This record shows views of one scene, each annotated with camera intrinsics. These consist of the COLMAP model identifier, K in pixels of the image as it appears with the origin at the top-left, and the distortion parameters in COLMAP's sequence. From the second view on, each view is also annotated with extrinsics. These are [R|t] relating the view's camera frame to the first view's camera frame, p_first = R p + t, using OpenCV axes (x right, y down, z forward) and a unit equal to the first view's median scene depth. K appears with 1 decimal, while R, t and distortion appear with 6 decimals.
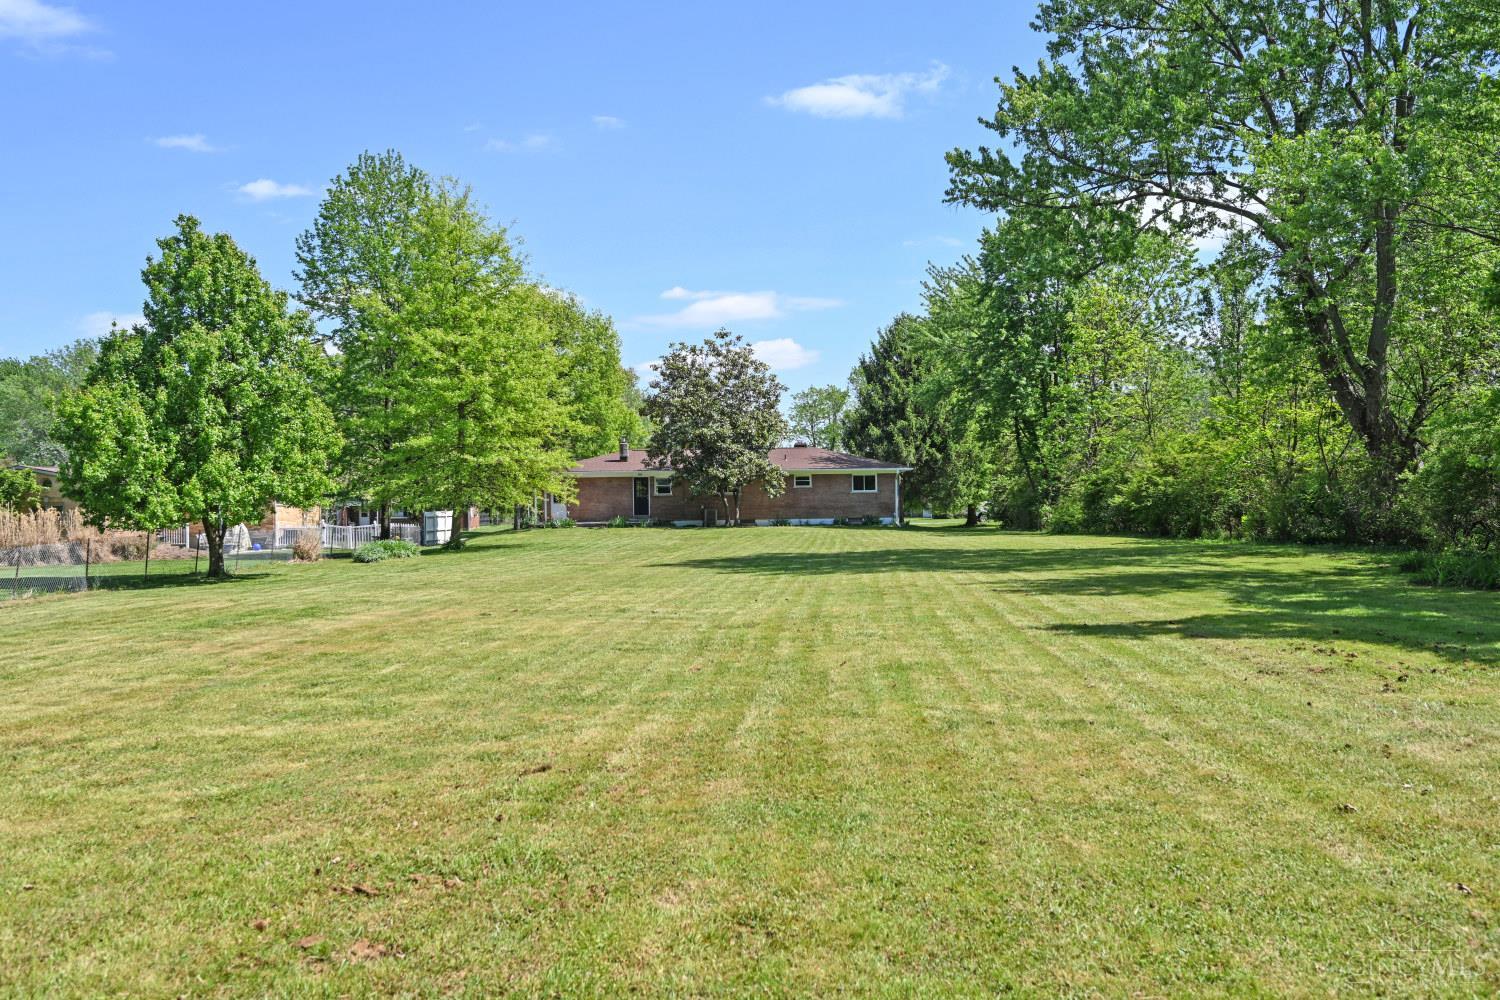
lens RADIAL K [[1295.7, 0, 750.0], [0, 1295.7, 500.0], [0, 0, 1]] dist [-0.013059, -0.009587]
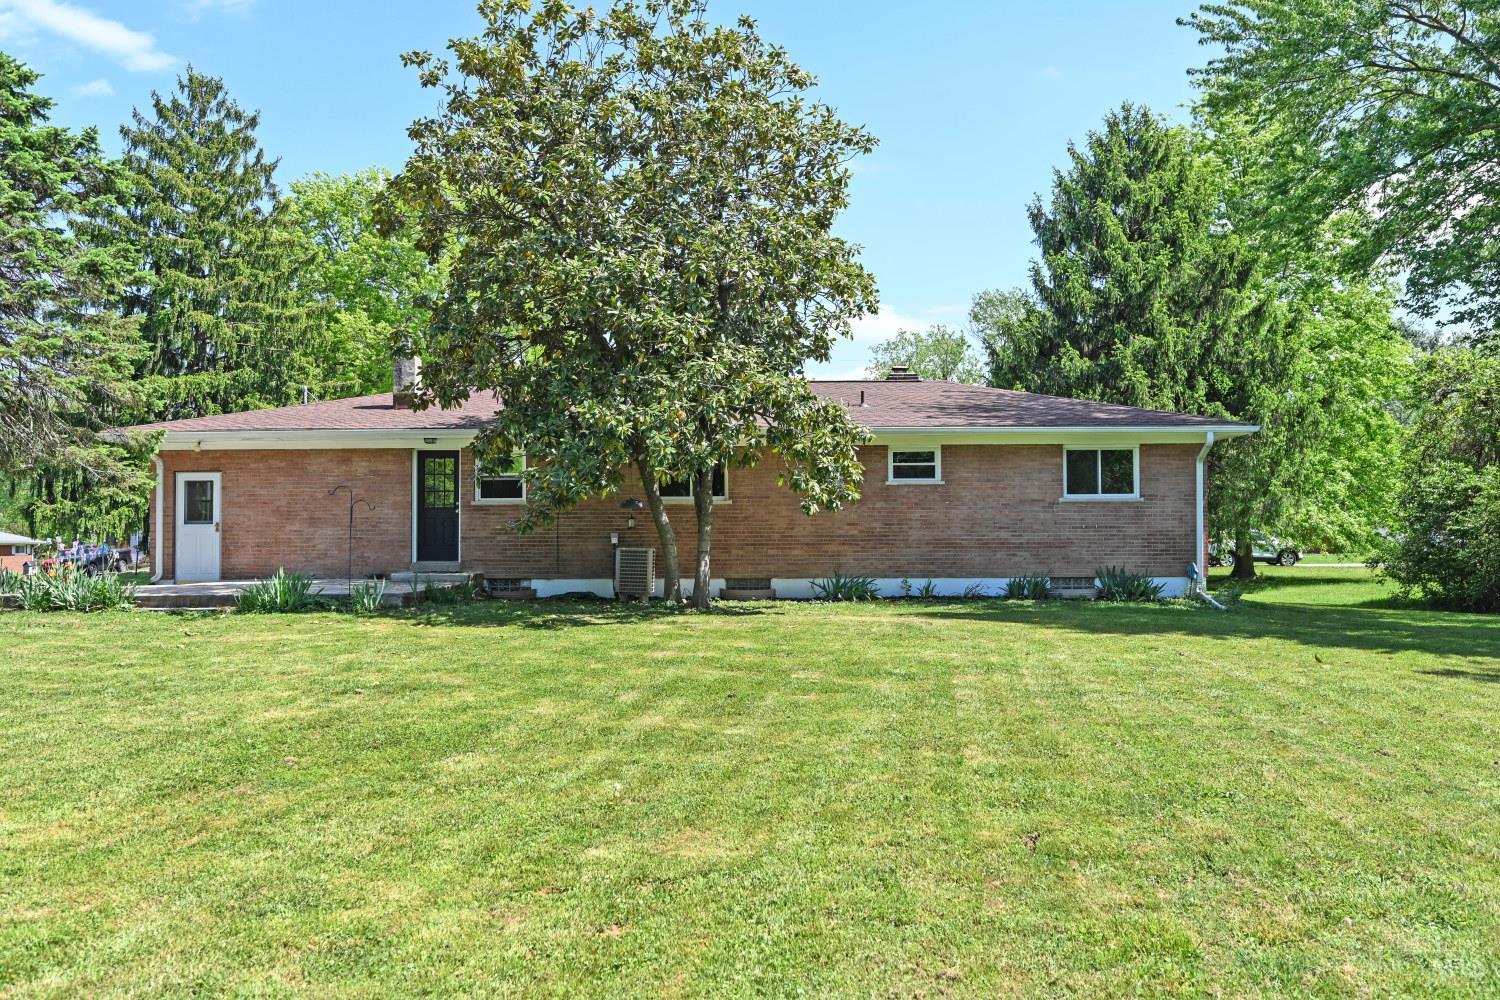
lens RADIAL K [[1295.7, 0, 750.0], [0, 1295.7, 500.0], [0, 0, 1]] dist [-0.013059, -0.009587]
pose [[0.998536, 0.004834, -0.053881, 0.016497], [-0.005977, 0.999760, -0.021088, 0.001523], [0.053766, 0.021380, 0.998325, 0.660604]]
